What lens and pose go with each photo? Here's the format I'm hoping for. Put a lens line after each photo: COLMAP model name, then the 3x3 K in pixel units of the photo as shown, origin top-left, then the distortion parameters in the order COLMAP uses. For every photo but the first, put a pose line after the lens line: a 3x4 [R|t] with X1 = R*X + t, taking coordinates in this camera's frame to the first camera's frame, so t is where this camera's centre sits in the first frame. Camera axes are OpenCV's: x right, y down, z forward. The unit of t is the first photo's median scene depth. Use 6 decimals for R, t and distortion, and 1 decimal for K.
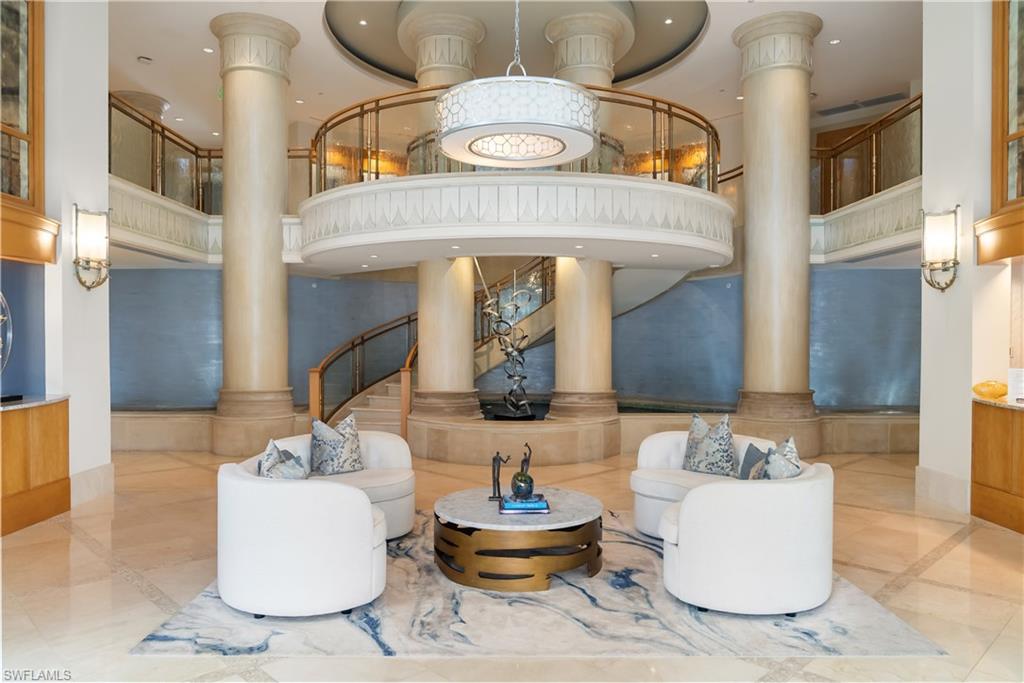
lens RADIAL K [[700.2, 0, 512.9], [0, 700.2, 339.1], [0, 0, 1]] dist [-0.017638, 0.006407]
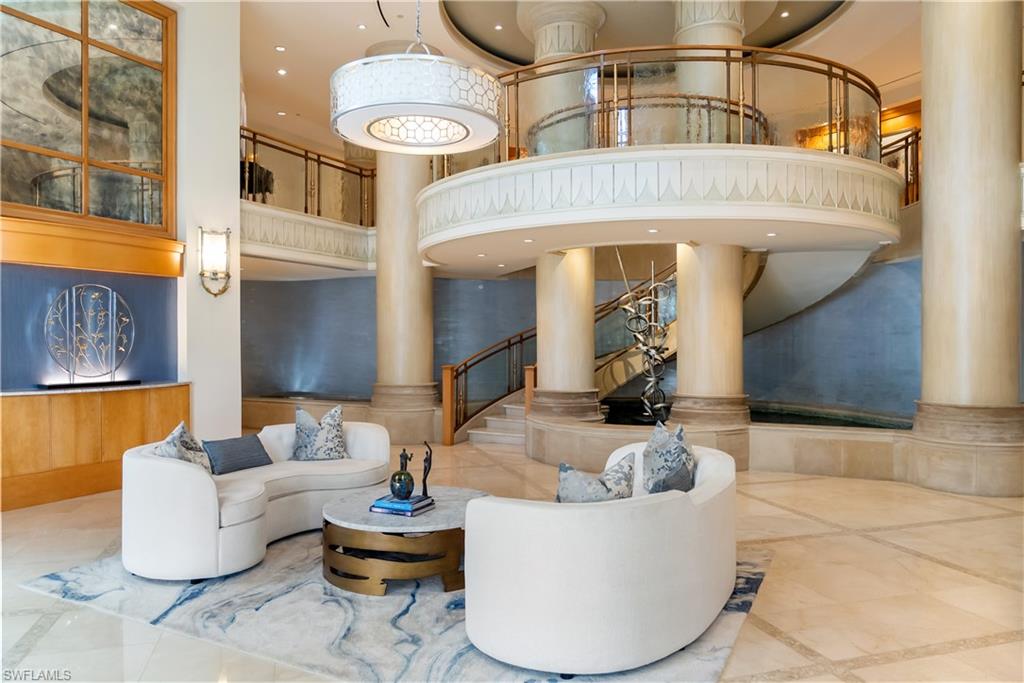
lens RADIAL K [[700.2, 0, 511.9], [0, 700.2, 342.8], [0, 0, 1]] dist [-0.017638, 0.006407]
pose [[0.883810, -0.001973, -0.467843, 0.395534], [0.002601, 0.999996, 0.000696, 0.010113], [0.467840, -0.001832, 0.883812, 0.151808]]
